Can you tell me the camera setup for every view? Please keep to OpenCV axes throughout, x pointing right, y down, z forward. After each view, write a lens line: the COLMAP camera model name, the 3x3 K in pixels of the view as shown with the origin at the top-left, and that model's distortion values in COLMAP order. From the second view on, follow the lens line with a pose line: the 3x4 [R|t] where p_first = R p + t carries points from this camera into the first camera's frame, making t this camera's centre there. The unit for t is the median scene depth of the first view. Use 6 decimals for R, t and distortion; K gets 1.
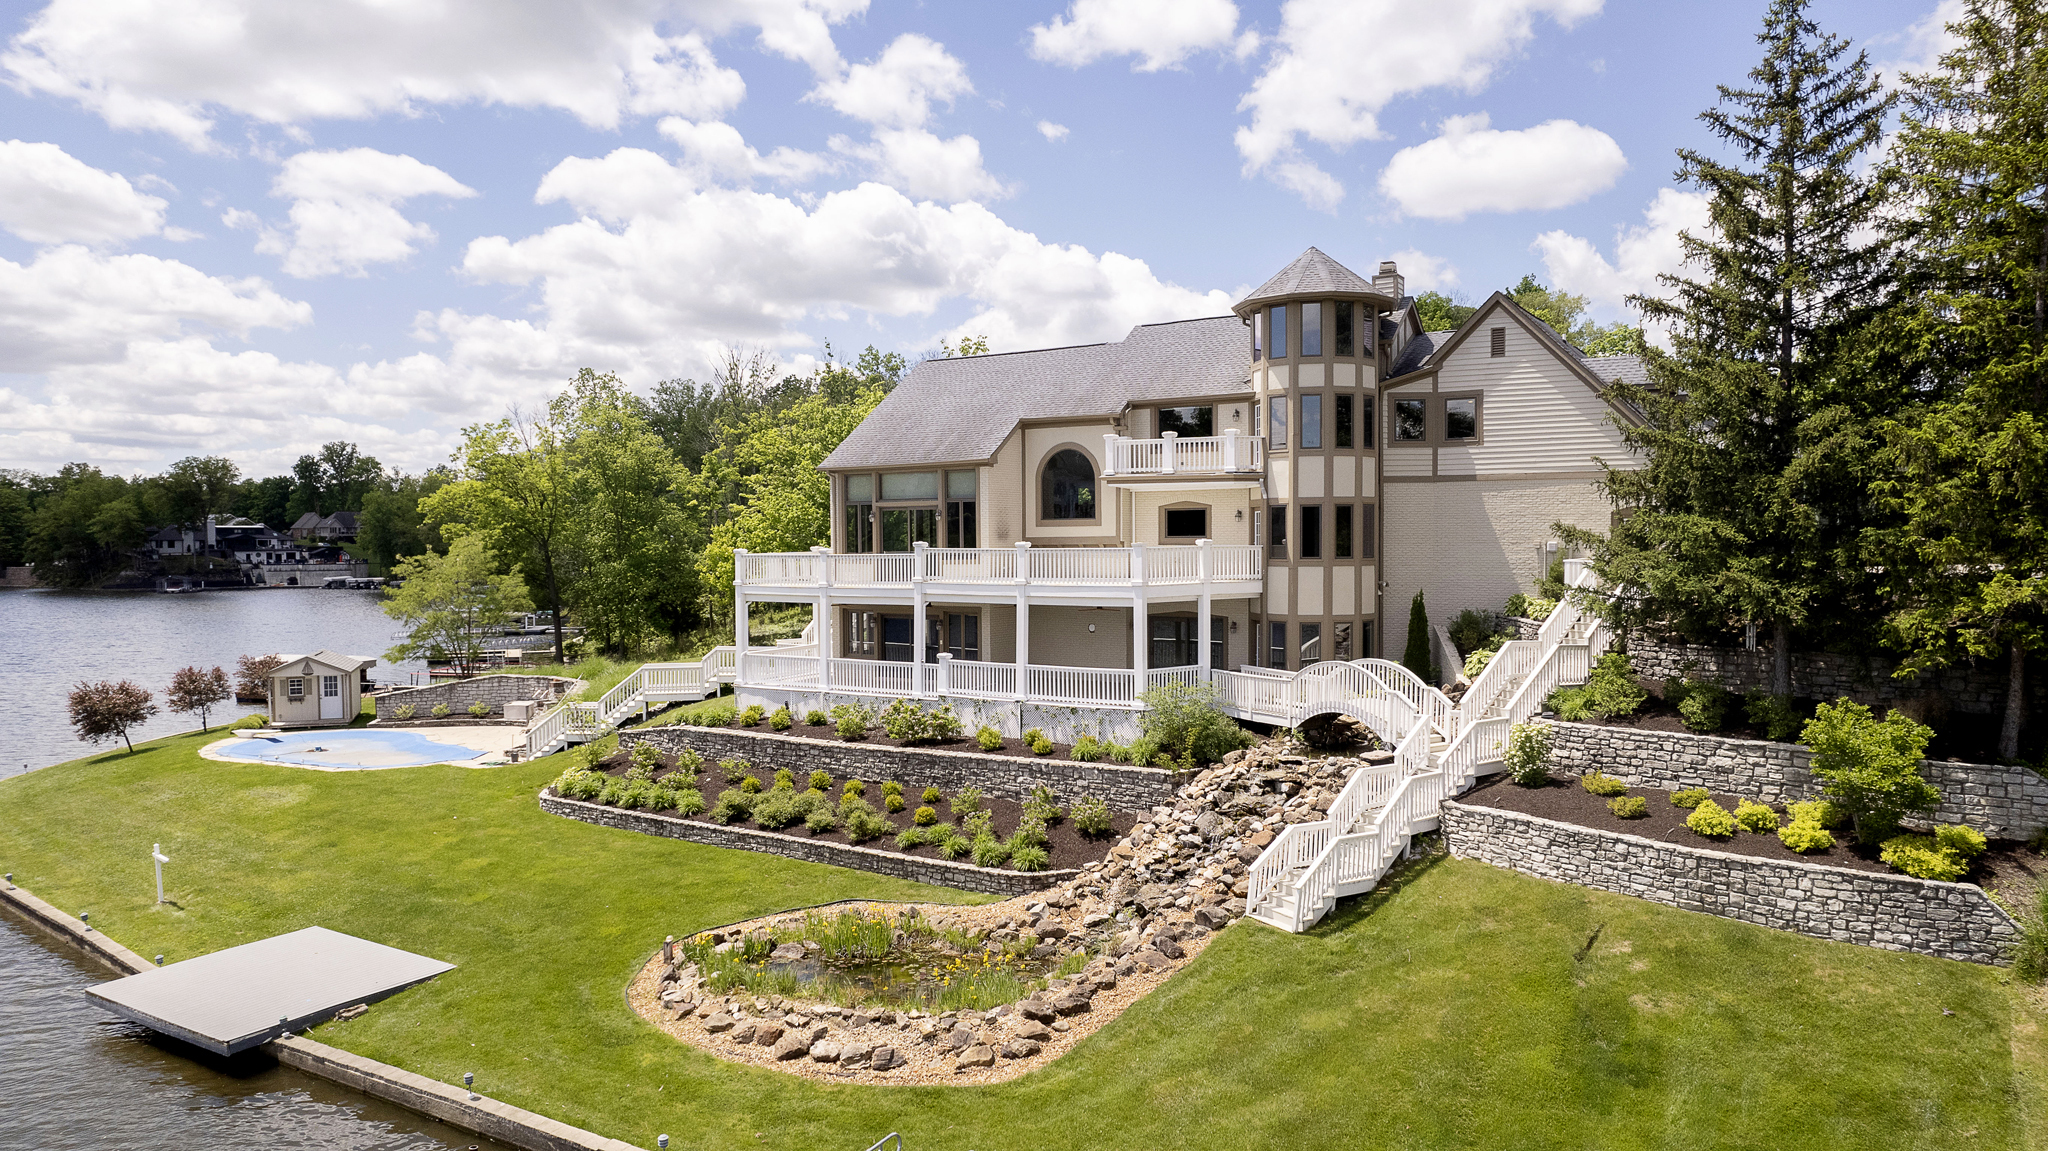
lens RADIAL K [[1303.8, 0, 1032.1], [0, 1303.8, 561.6], [0, 0, 1]] dist [-0.068255, 0.055933]
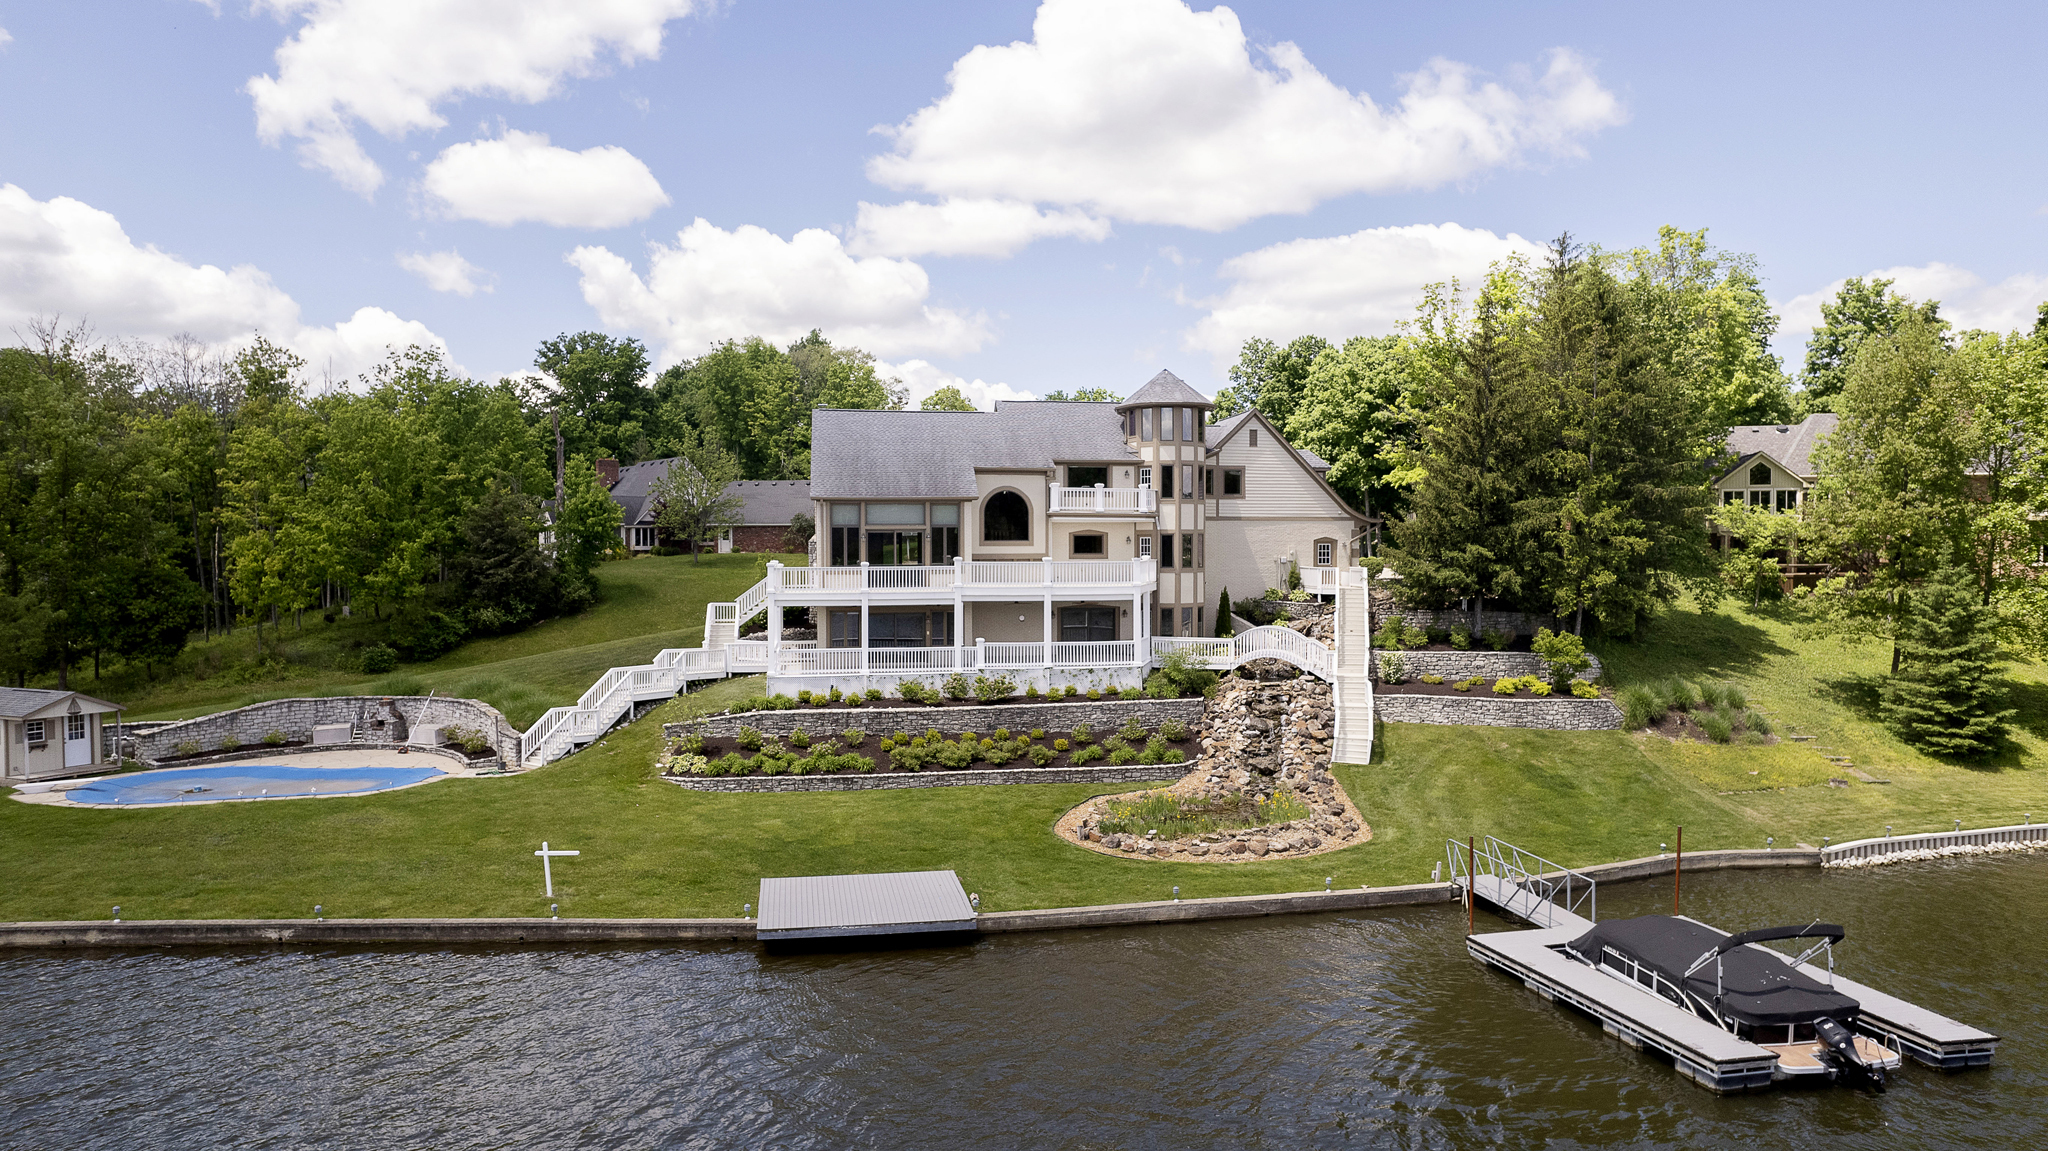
lens RADIAL K [[1303.8, 0, 999.2], [0, 1303.8, 612.9], [0, 0, 1]] dist [-0.068255, 0.055933]
pose [[0.756458, -0.030421, 0.653334, -0.906661], [0.008964, 0.999306, 0.036152, -0.006499], [-0.653980, -0.021491, 0.756206, -0.053607]]
